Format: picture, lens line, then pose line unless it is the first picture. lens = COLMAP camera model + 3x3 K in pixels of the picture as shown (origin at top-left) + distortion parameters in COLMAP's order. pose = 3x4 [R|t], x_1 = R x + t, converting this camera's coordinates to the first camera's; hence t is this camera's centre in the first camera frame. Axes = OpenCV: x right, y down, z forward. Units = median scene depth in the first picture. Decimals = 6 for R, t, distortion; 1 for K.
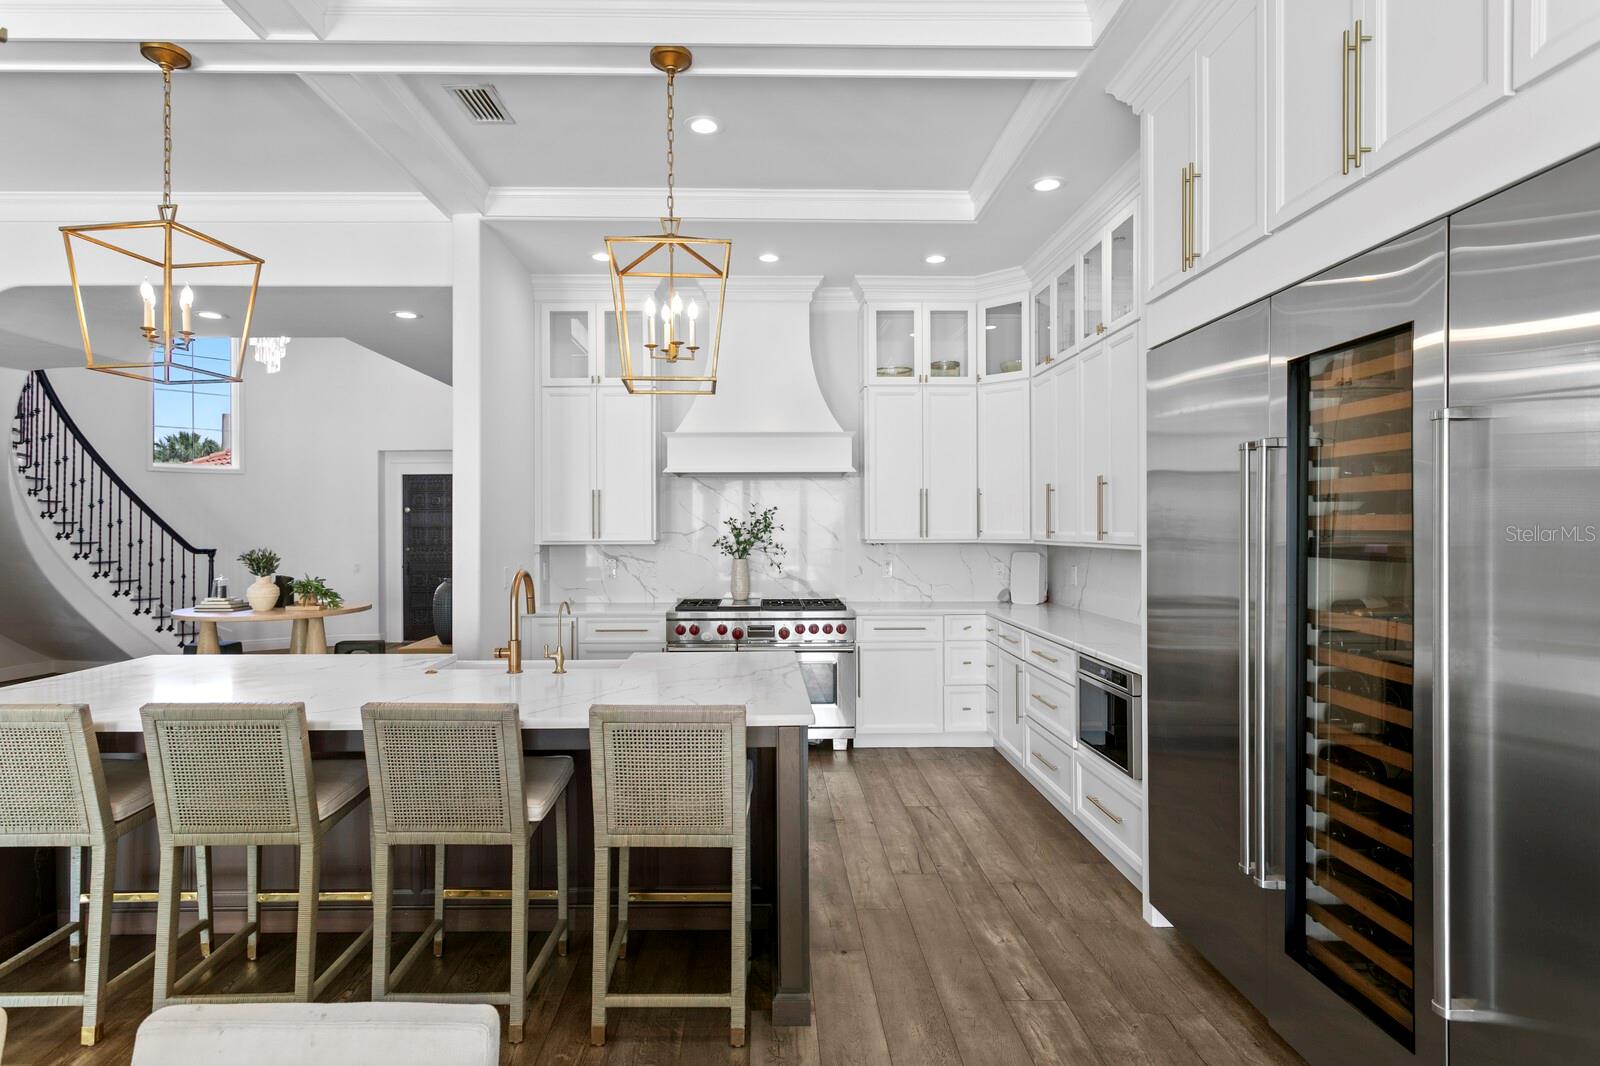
lens RADIAL K [[866.5, 0, 788.5], [0, 866.5, 526.6], [0, 0, 1]] dist [-0.005205, -0.000665]
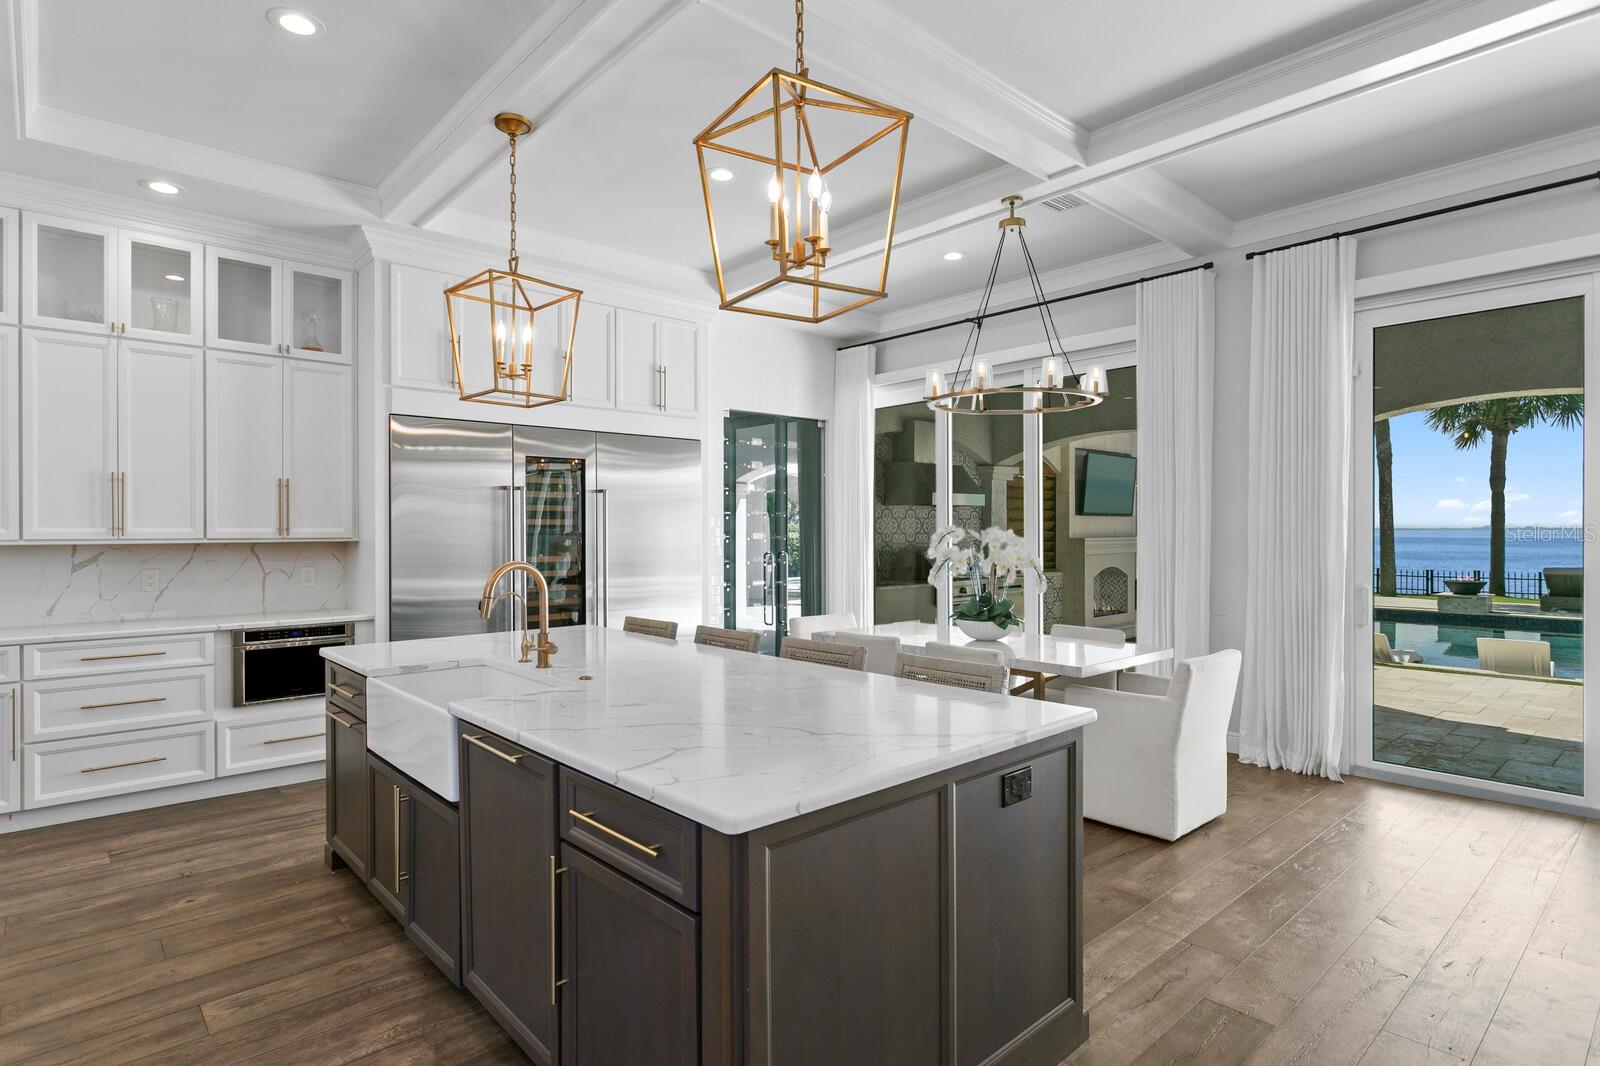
lens RADIAL K [[822.7, 0, 787.5], [0, 822.7, 530.2], [0, 0, 1]] dist [0.002275, 0.000115]
pose [[-0.667420, 0.007329, 0.744646, -0.698294], [0.007063, 0.999969, -0.003511, 0.013762], [-0.744648, 0.002916, -0.667451, 0.837899]]
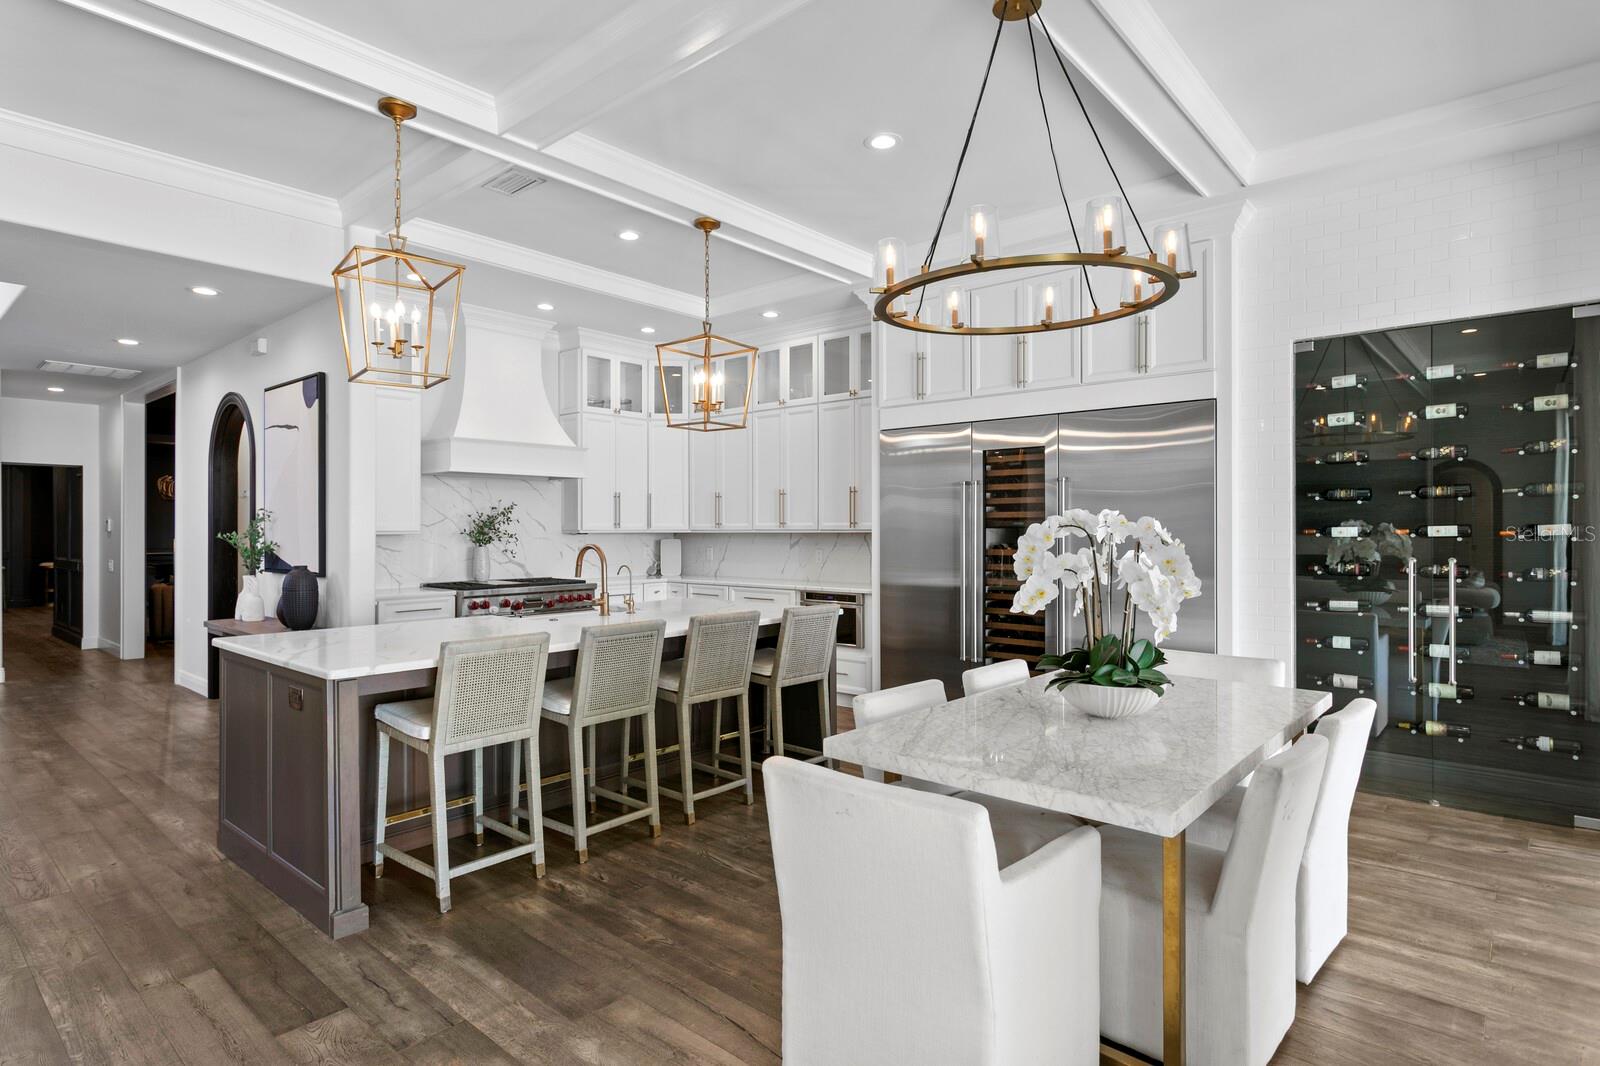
lens RADIAL K [[866.5, 0, 798.7], [0, 866.5, 531.9], [0, 0, 1]] dist [-0.005205, -0.000665]
pose [[0.660962, -0.001102, 0.750419, -0.698899], [0.000481, 0.999999, 0.001044, 0.016915], [-0.750419, -0.000329, 0.660962, -0.107949]]
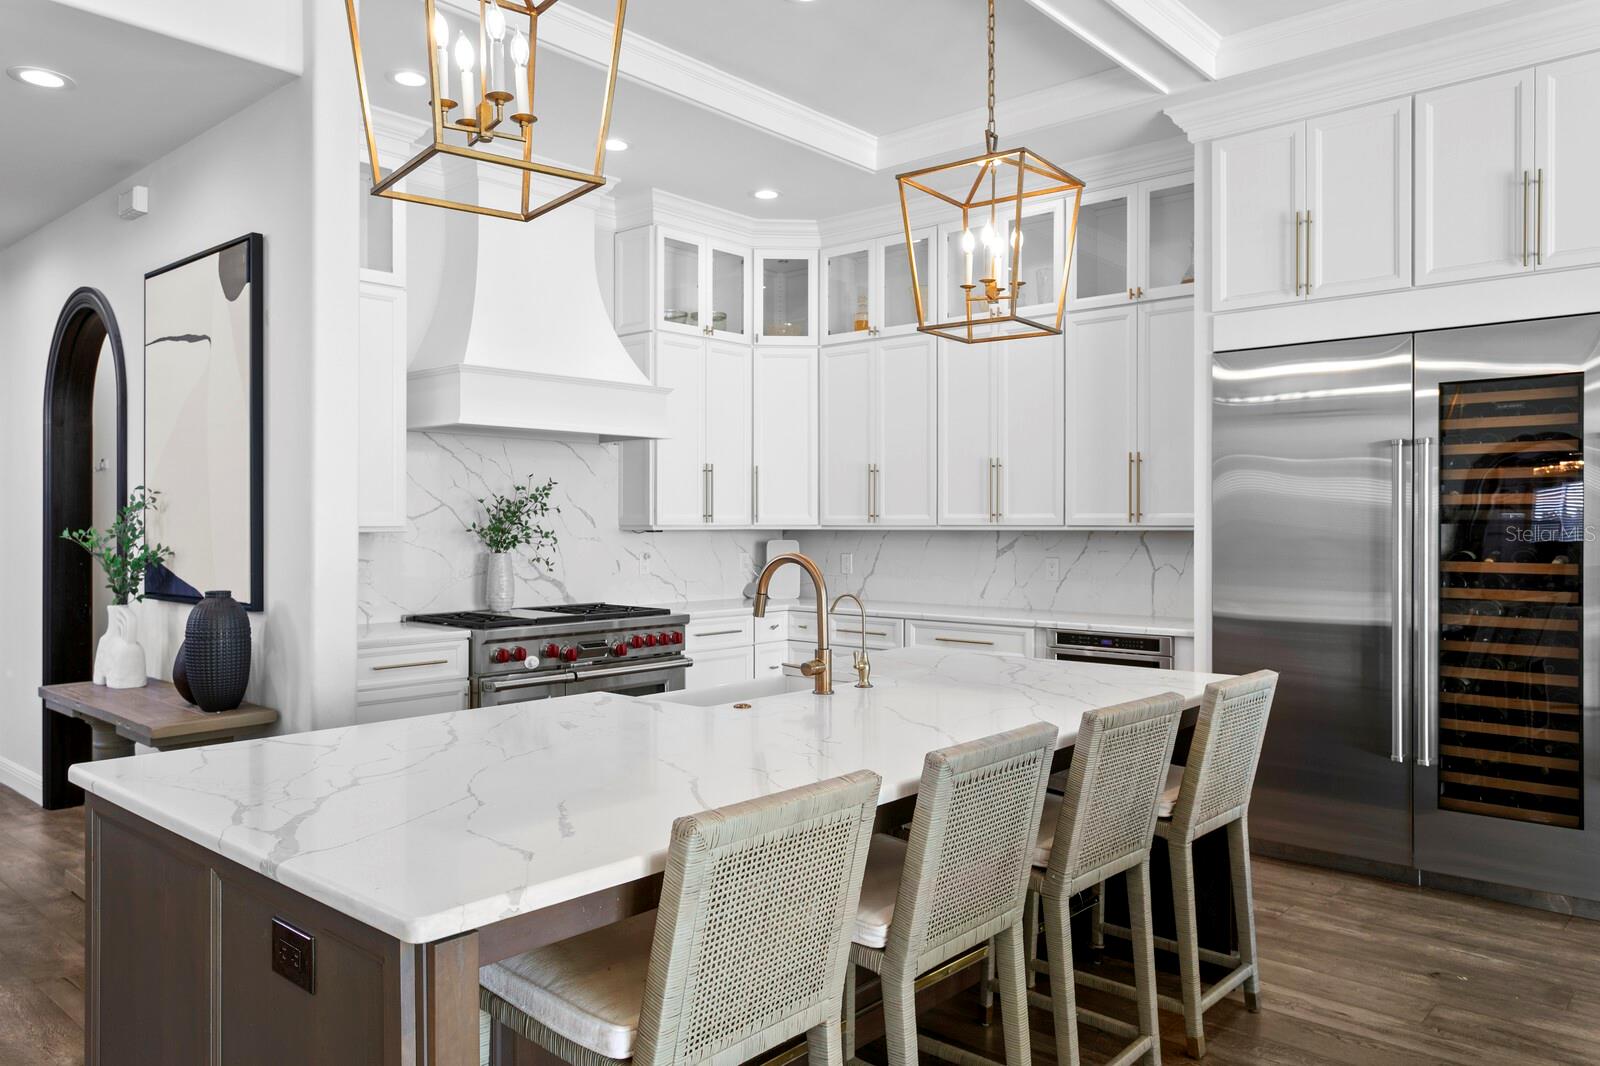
lens RADIAL K [[1145.0, 0, 798.5], [0, 1145.0, 531.0], [0, 0, 1]] dist [-0.013245, 0.005287]
pose [[0.665907, -0.002418, 0.746031, -0.623700], [-0.001178, 0.999990, 0.004293, 0.015948], [-0.746034, -0.003738, 0.665898, 0.221310]]
